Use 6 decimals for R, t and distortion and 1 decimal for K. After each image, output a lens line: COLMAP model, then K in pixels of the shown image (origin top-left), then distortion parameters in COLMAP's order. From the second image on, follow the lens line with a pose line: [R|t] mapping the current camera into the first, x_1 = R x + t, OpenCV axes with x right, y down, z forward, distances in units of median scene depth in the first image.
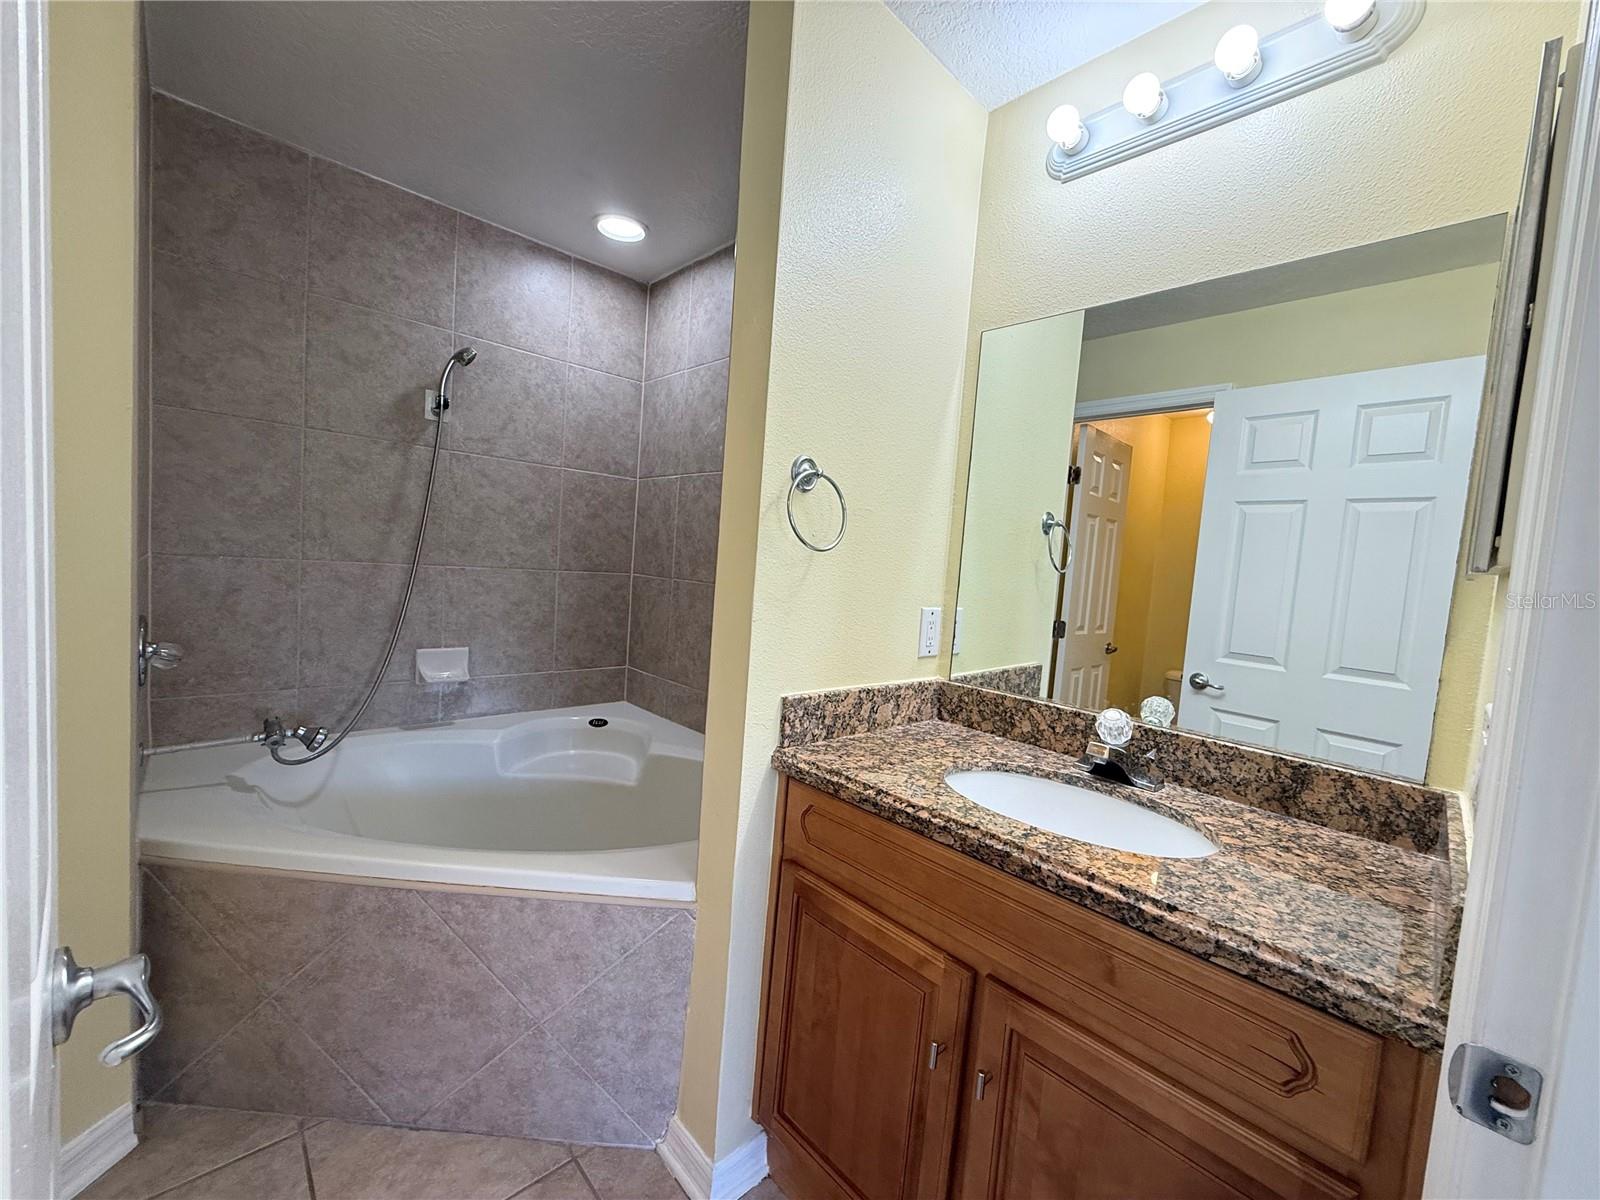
lens RADIAL K [[637.3, 0, 796.9], [0, 637.3, 598.5], [0, 0, 1]] dist [0.002014, -0.000545]
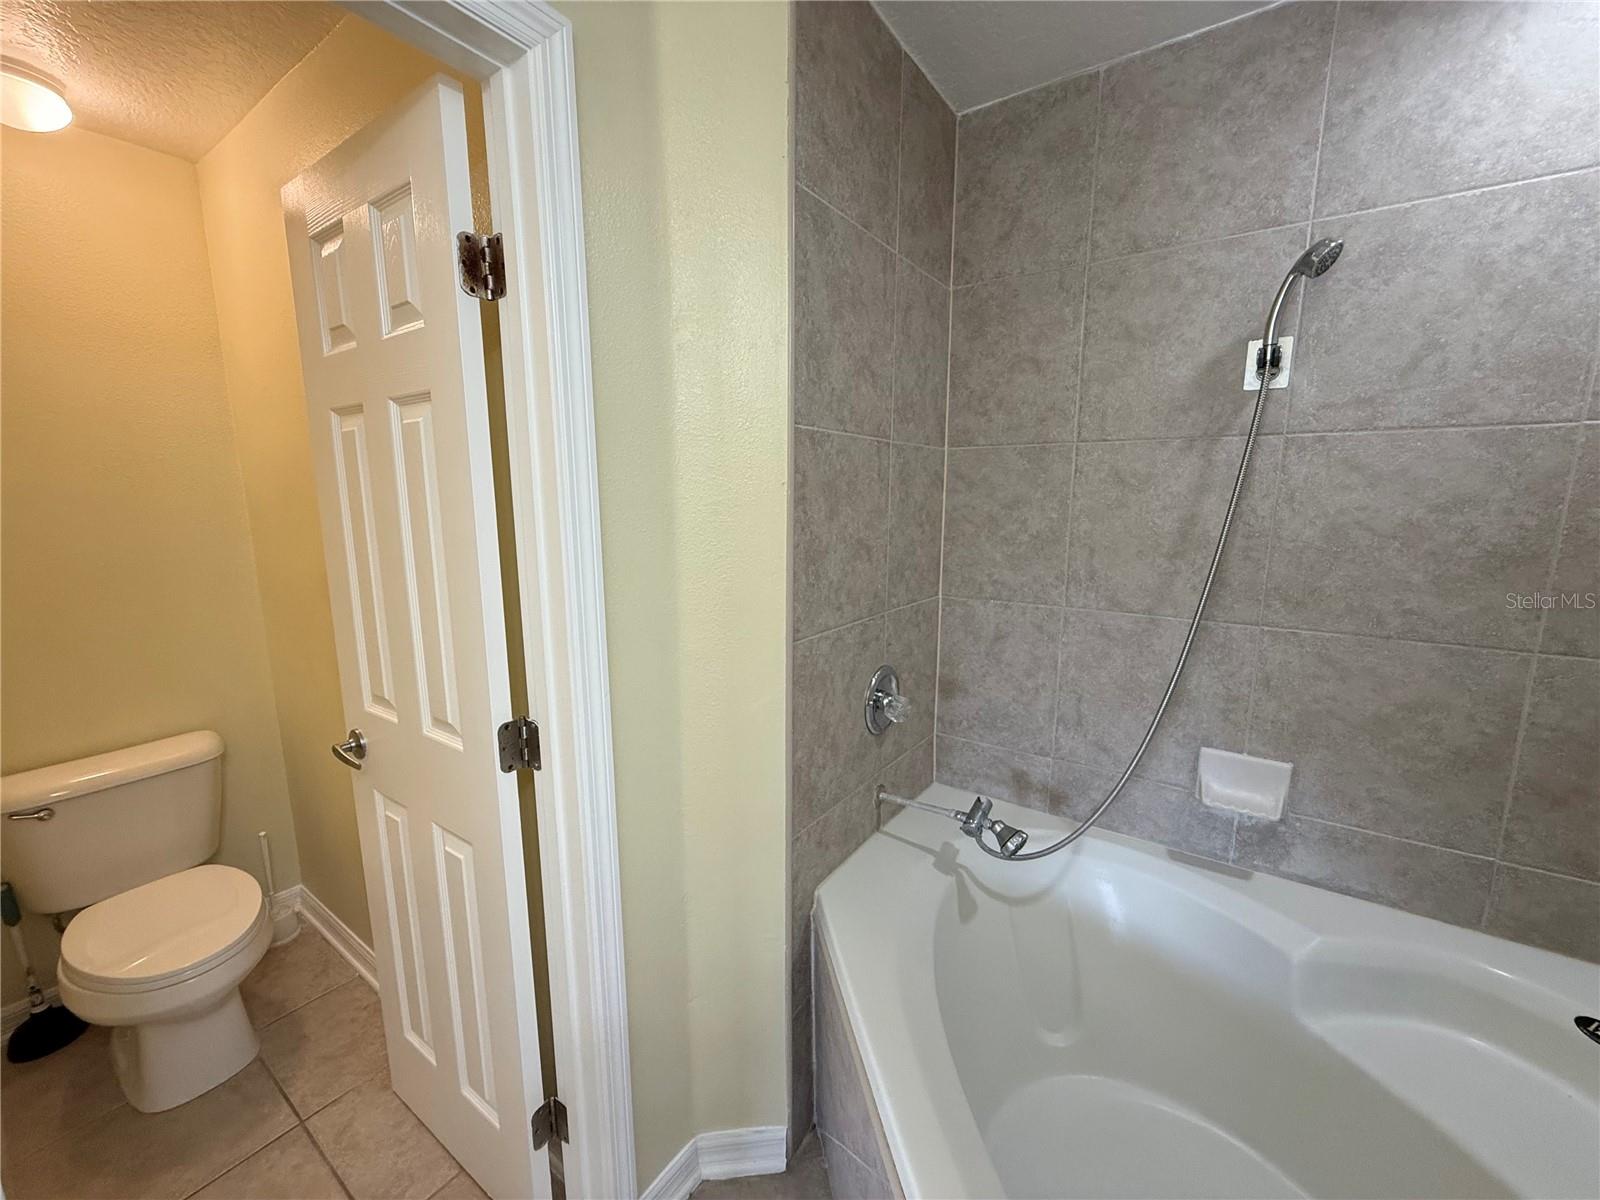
lens RADIAL K [[637.3, 0, 797.9], [0, 637.3, 602.6], [0, 0, 1]] dist [0.002014, -0.000545]
pose [[0.196079, 0.094001, -0.976072, -0.044727], [-0.047556, 0.995135, 0.086283, -0.113591], [0.979434, 0.029500, 0.199595, 0.473344]]
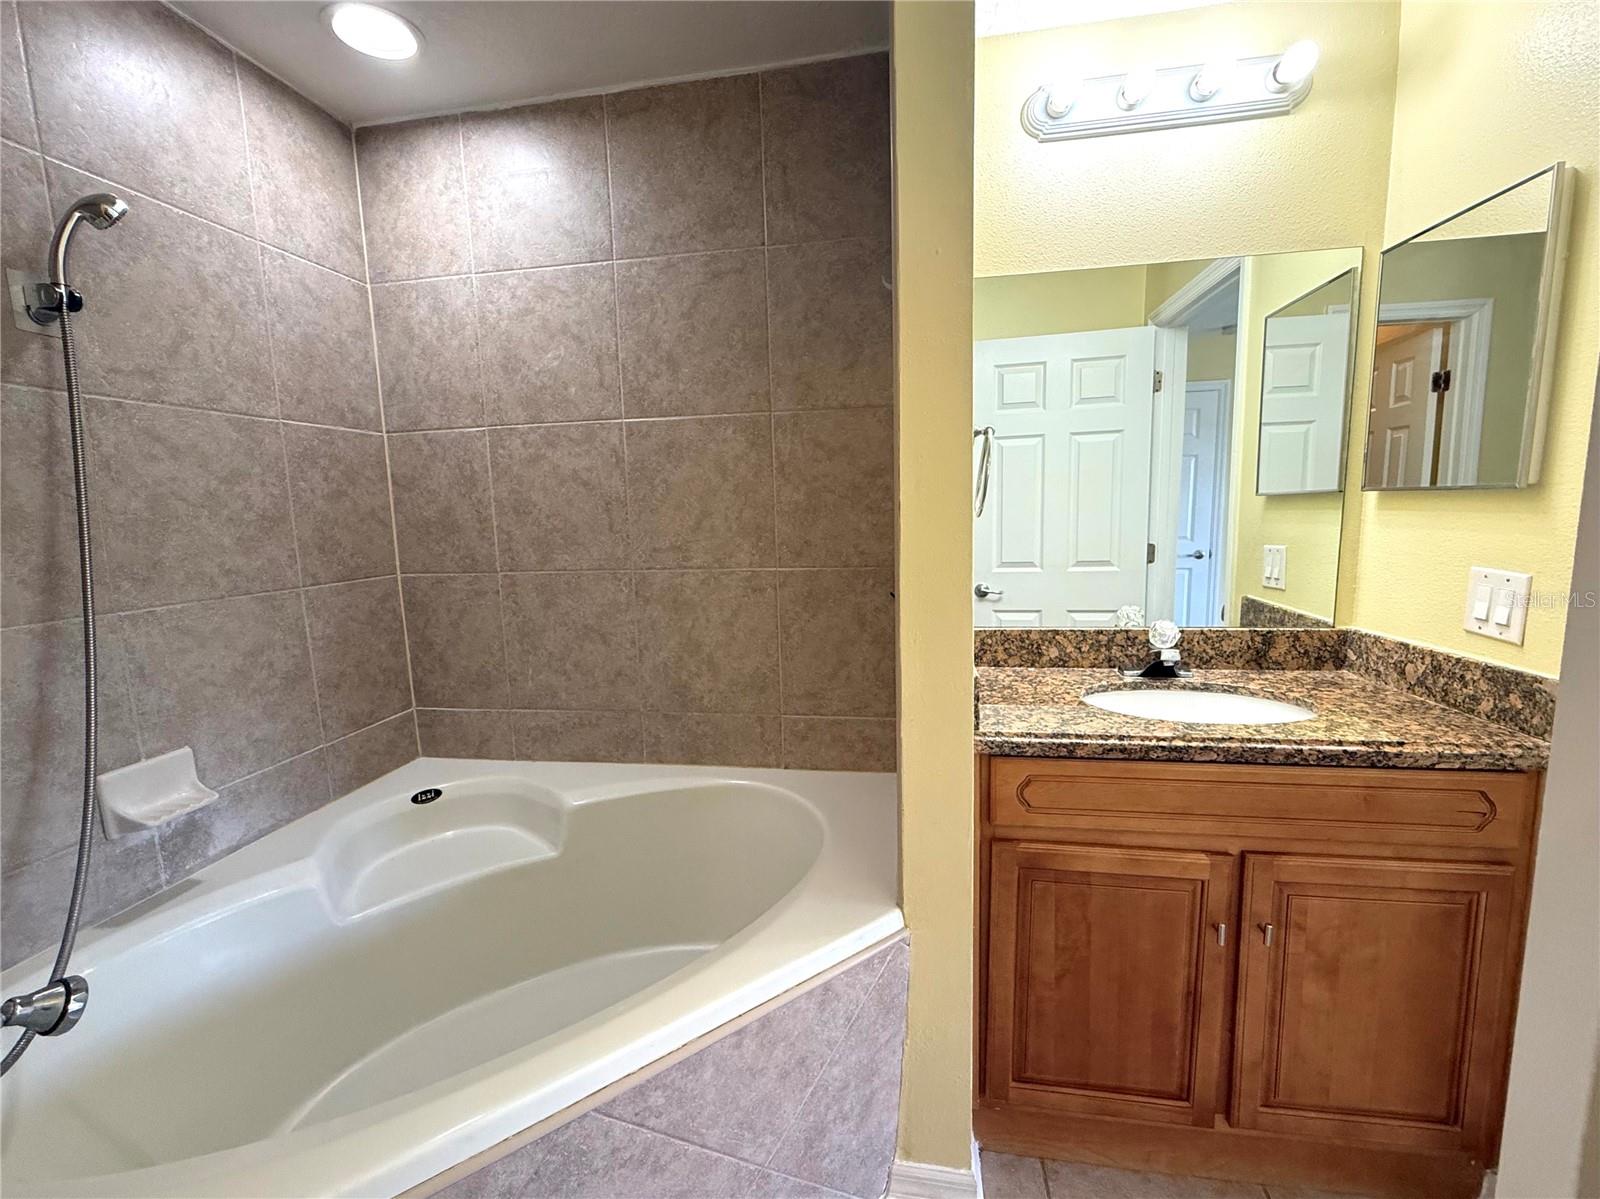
lens RADIAL K [[683.4, 0, 796.5], [0, 683.4, 598.7], [0, 0, 1]] dist [-0.001337, 0.000907]
pose [[0.793000, -0.174387, 0.583730, -0.464074], [0.125774, 0.984378, 0.123215, -0.066104], [-0.596098, -0.024291, 0.802545, 0.211763]]
